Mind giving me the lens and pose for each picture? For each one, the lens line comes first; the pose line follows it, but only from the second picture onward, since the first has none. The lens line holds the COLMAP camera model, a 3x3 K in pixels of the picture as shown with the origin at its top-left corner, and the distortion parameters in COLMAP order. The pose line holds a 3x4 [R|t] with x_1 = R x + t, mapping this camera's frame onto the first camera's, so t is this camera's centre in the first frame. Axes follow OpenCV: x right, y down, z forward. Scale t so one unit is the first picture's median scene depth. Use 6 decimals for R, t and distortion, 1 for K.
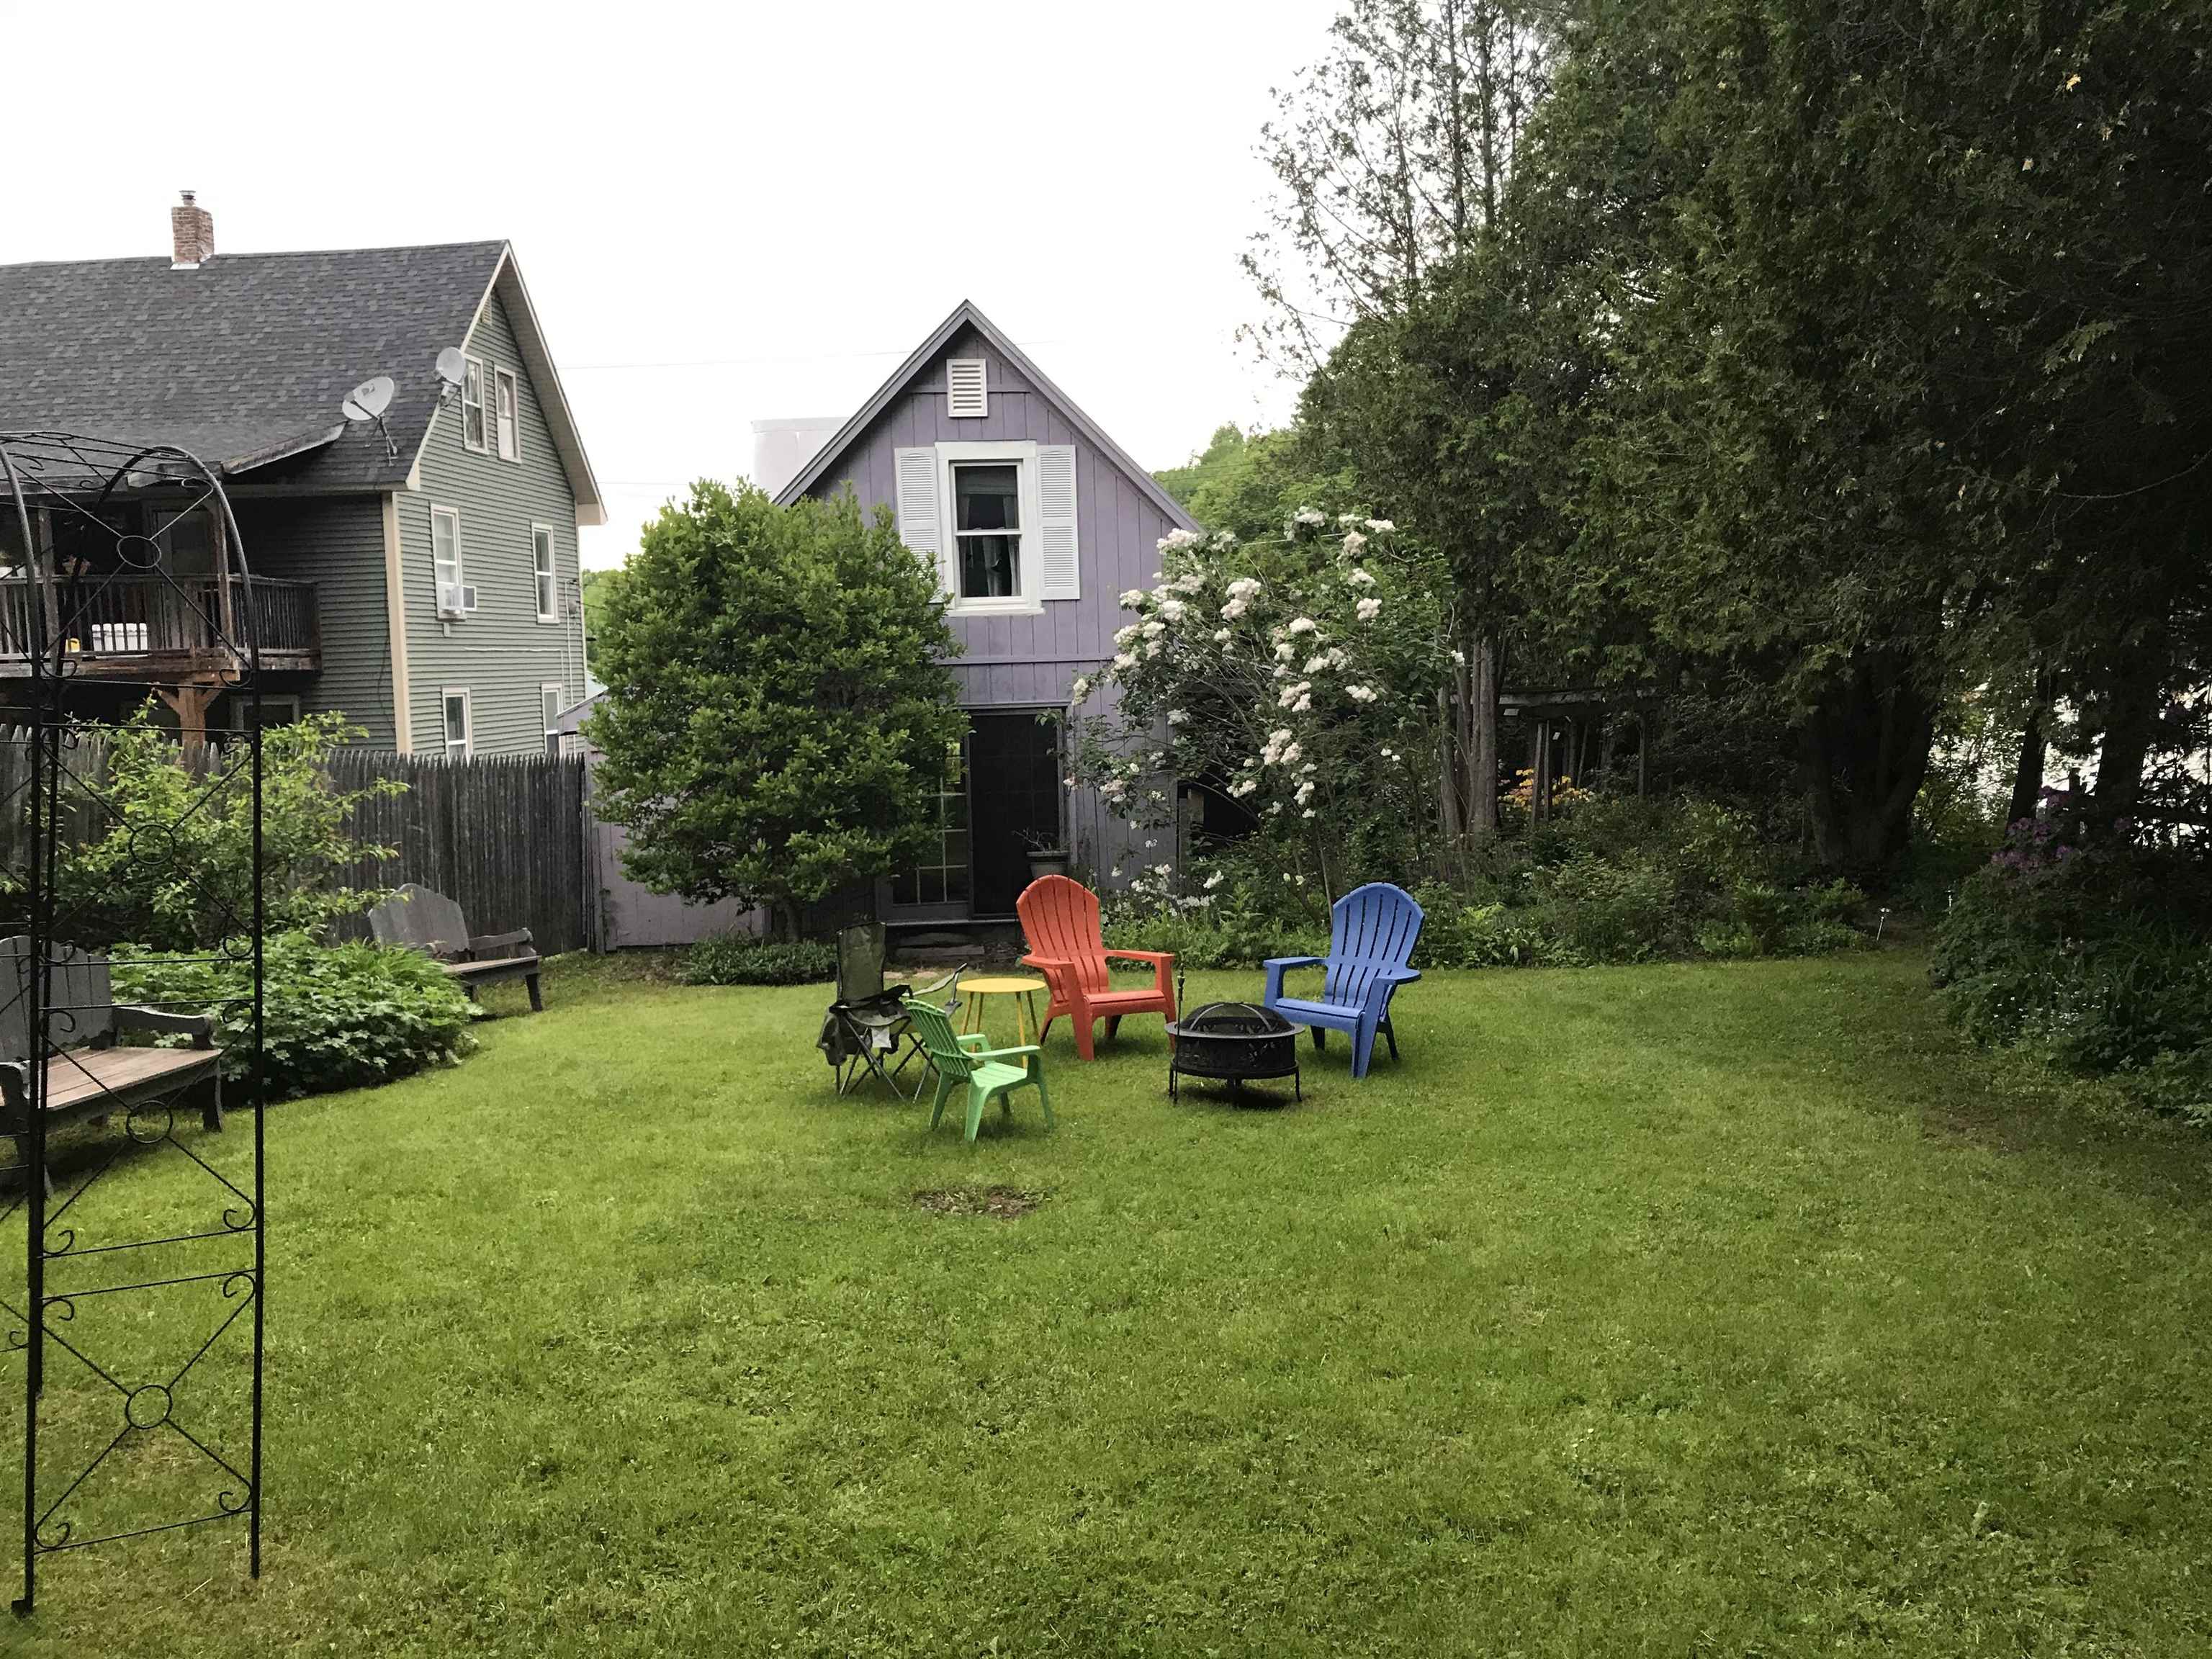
lens RADIAL K [[1804.6, 0, 1112.2], [0, 1804.6, 837.5], [0, 0, 1]] dist [0.004772, -0.001986]
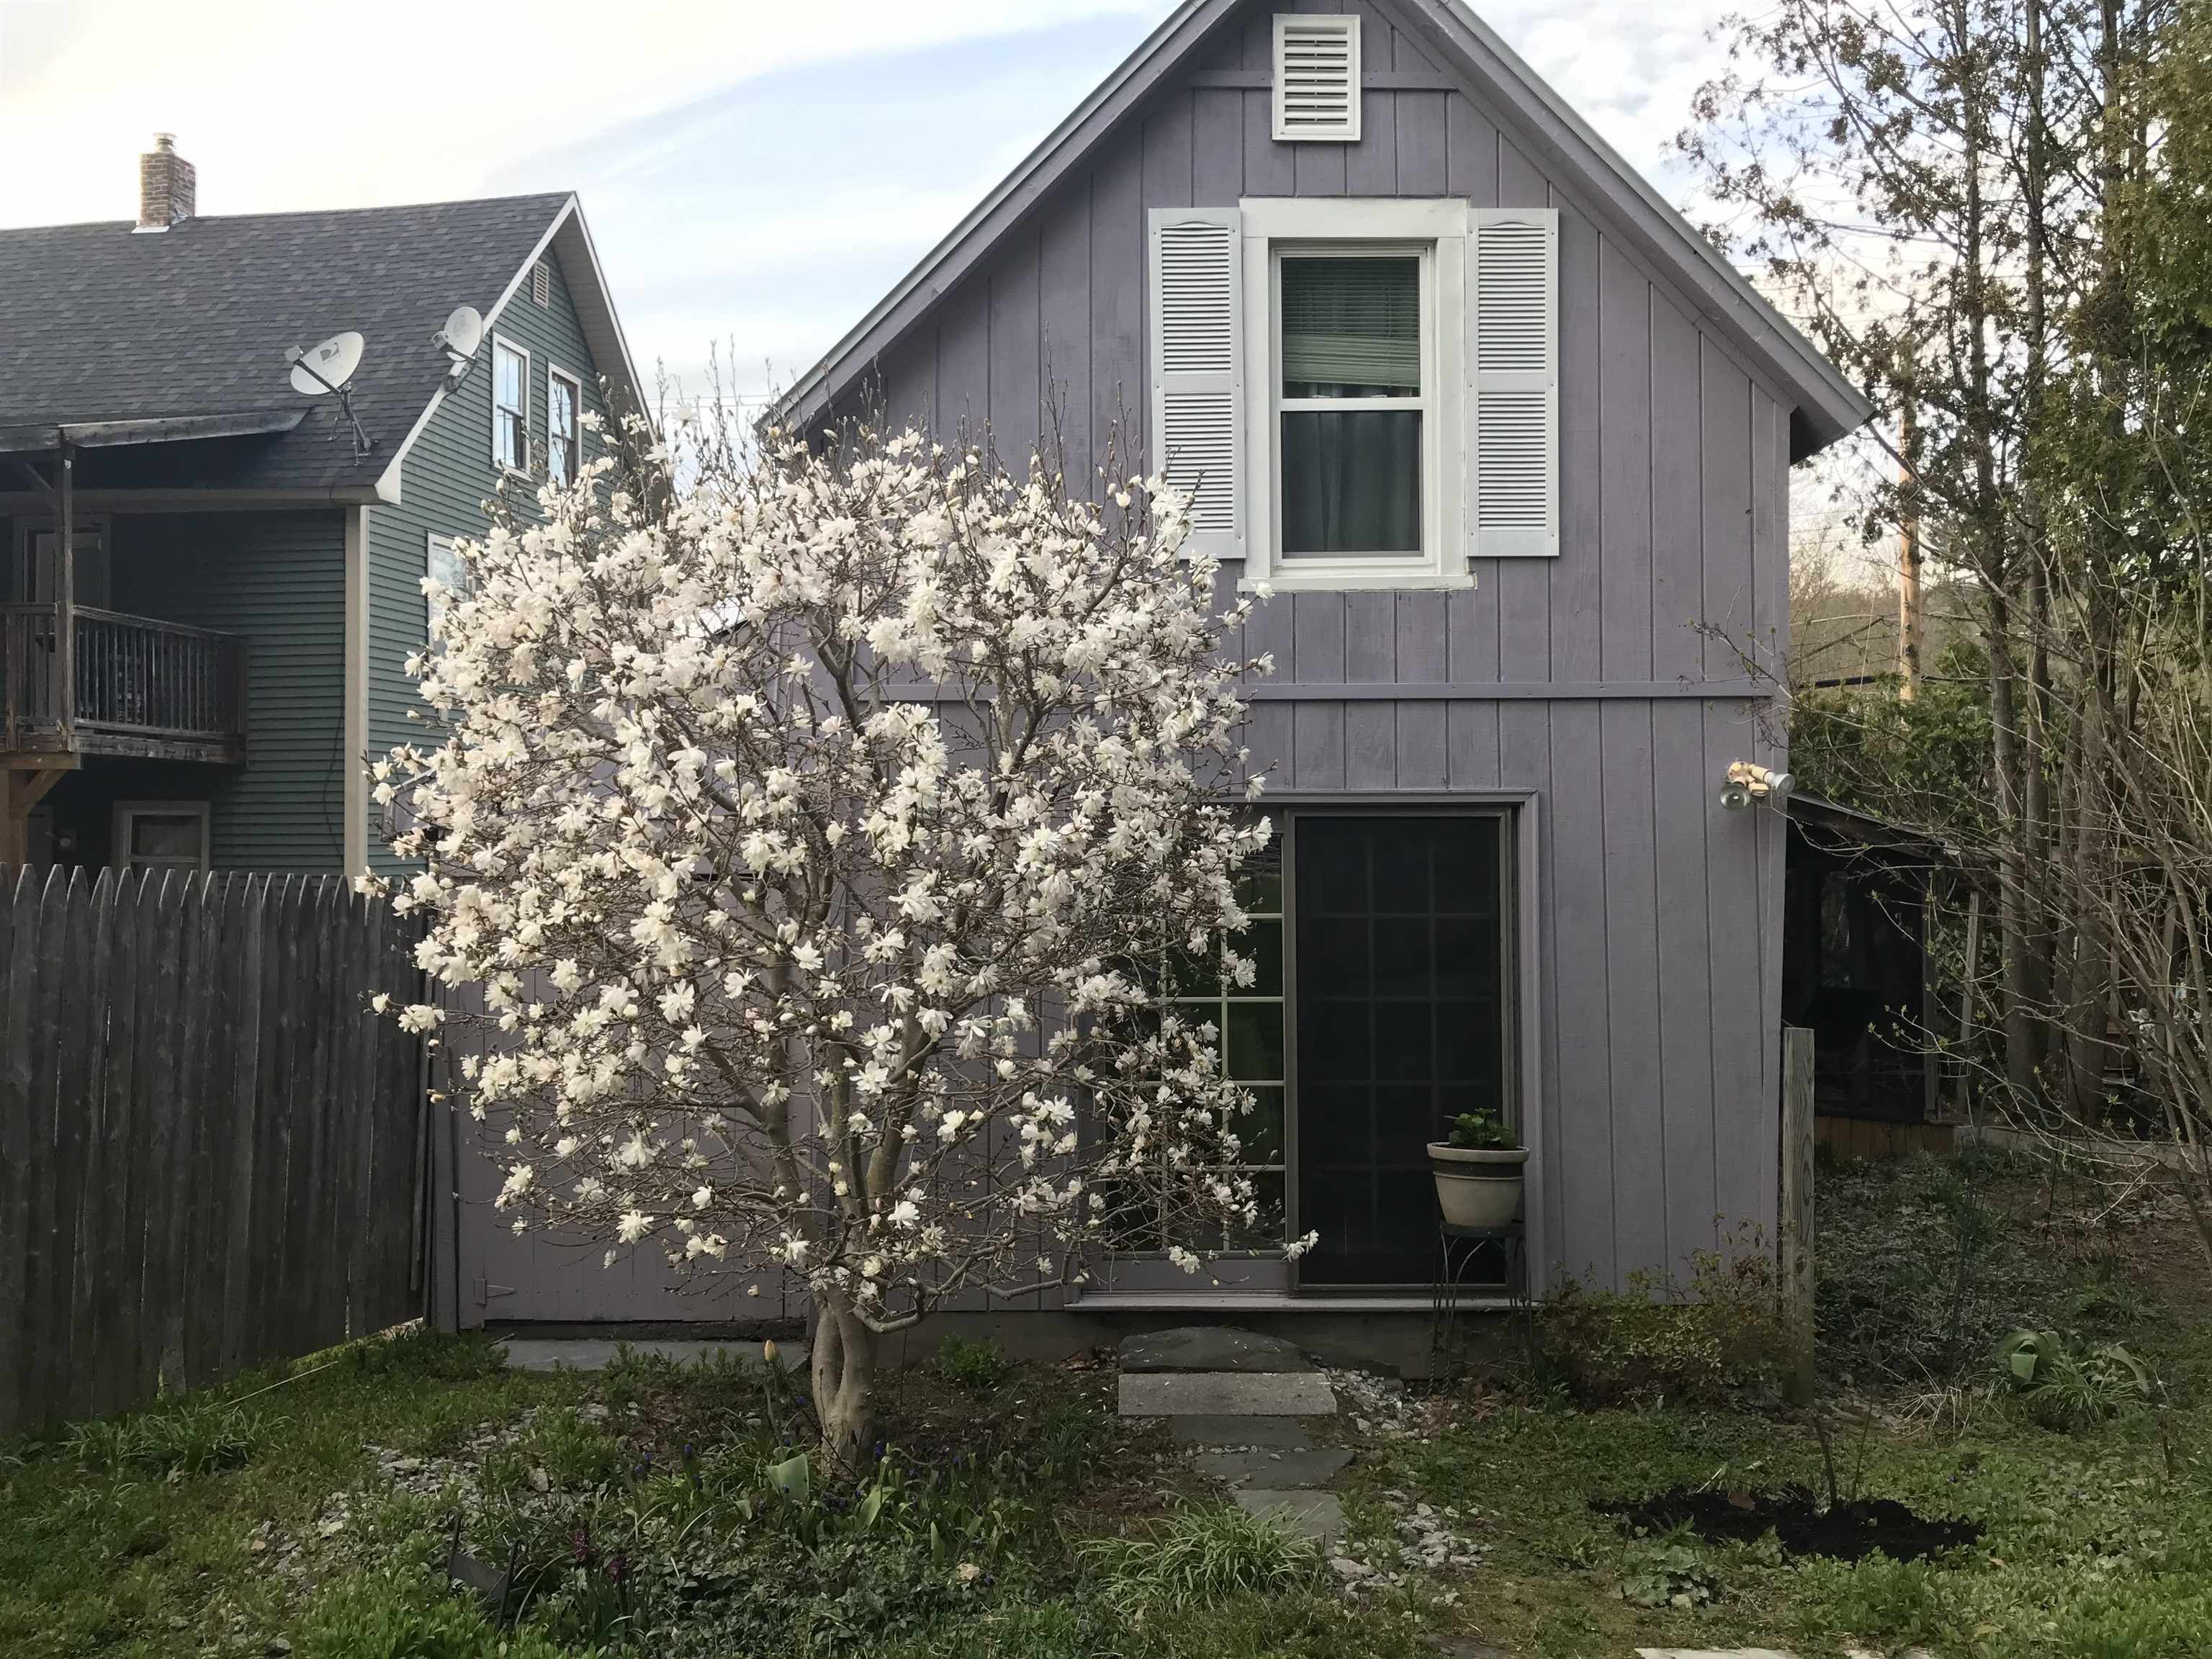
lens RADIAL K [[1804.6, 0, 1108.8], [0, 1804.6, 826.4], [0, 0, 1]] dist [0.004772, -0.001986]
pose [[0.995565, 0.023763, -0.091021, -0.056744], [-0.032867, 0.994458, -0.099867, -0.013657], [0.088143, 0.102416, 0.990829, 0.378436]]
